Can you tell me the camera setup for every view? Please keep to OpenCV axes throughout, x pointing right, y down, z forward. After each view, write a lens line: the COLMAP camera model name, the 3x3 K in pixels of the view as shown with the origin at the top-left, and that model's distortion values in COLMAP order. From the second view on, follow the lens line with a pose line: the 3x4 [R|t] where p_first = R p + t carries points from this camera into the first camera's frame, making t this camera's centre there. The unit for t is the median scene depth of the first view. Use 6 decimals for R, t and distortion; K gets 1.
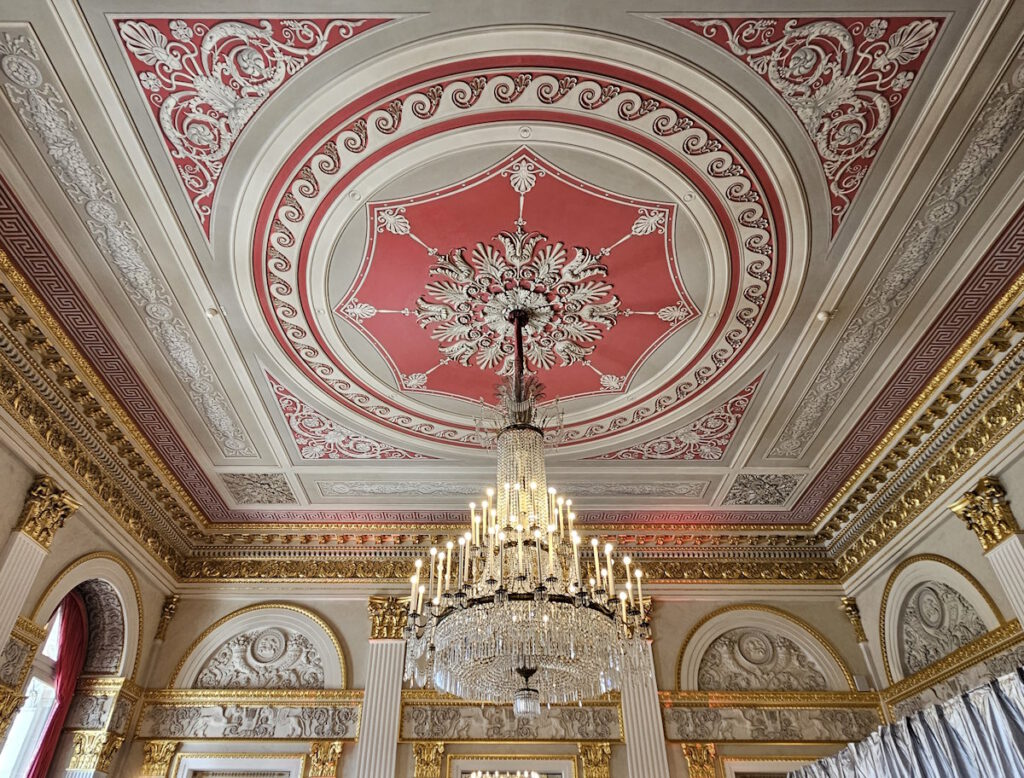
lens RADIAL K [[645.7, 0, 491.0], [0, 645.7, 388.9], [0, 0, 1]] dist [-0.000834, -0.001760]
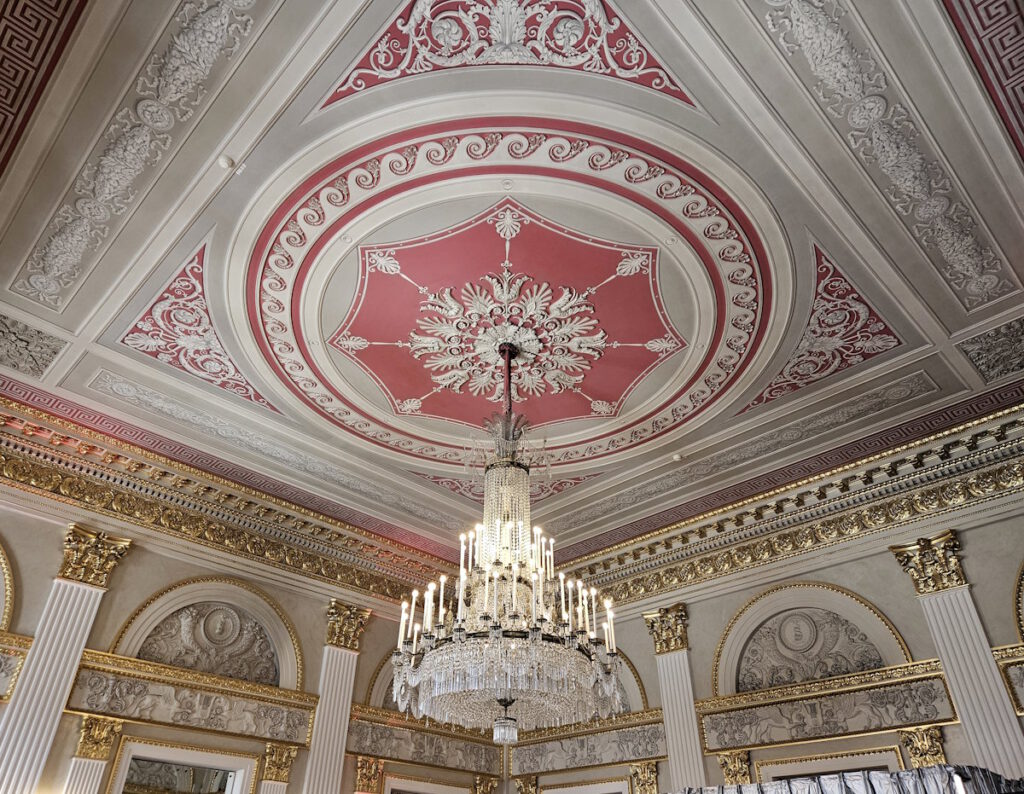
lens RADIAL K [[706.8, 0, 496.7], [0, 706.8, 398.0], [0, 0, 1]] dist [0.098167, -0.145512]
pose [[0.711716, 0.405973, 0.573276, -0.712631], [-0.445724, 0.891753, -0.078145, 0.061664], [-0.542945, -0.199906, 0.815627, 0.121591]]
